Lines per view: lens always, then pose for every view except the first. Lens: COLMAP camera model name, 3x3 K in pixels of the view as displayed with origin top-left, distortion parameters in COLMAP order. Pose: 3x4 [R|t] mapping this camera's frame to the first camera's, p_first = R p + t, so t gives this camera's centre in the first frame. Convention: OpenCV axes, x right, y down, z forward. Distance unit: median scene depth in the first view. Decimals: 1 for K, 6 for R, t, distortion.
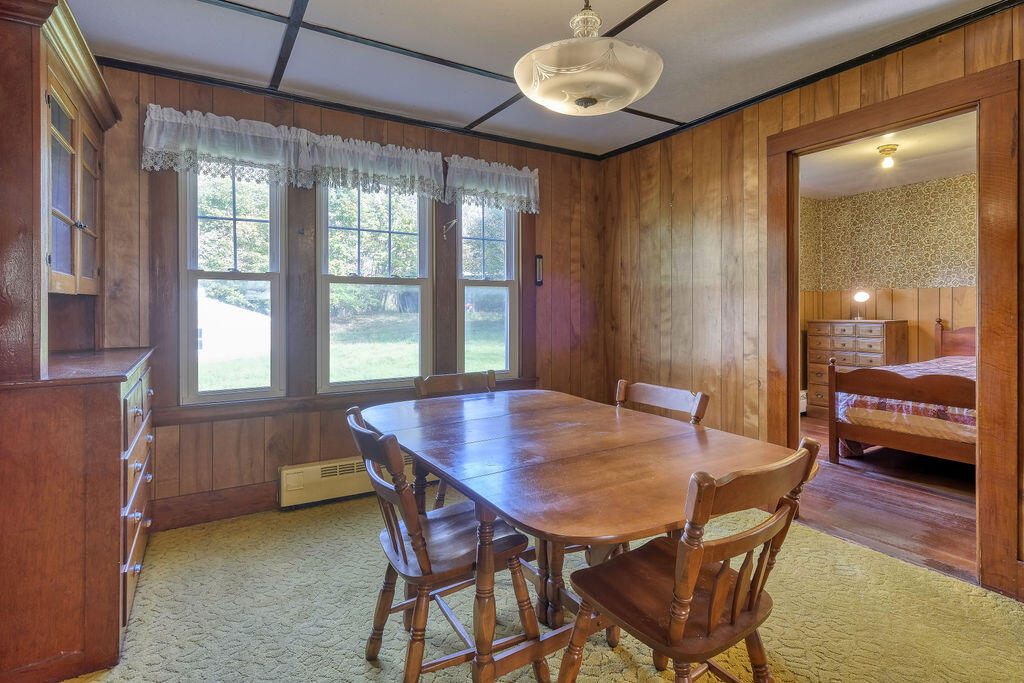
lens RADIAL K [[524.6, 0, 539.2], [0, 524.6, 312.5], [0, 0, 1]] dist [0.001977, 0.000285]
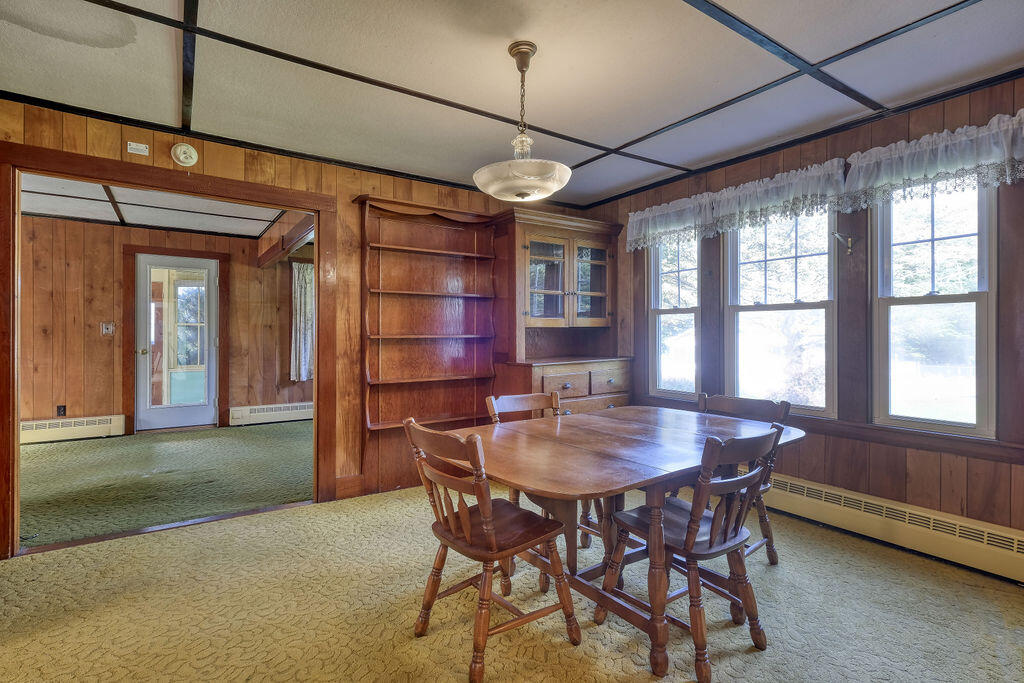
lens RADIAL K [[488.4, 0, 484.9], [0, 488.4, 332.4], [0, 0, 1]] dist [-0.001072, -0.000263]
pose [[0.004593, -0.004664, -0.999979, 0.574943], [-0.006588, 0.999967, -0.004694, -0.001740], [0.999968, 0.006610, 0.004563, 0.365864]]
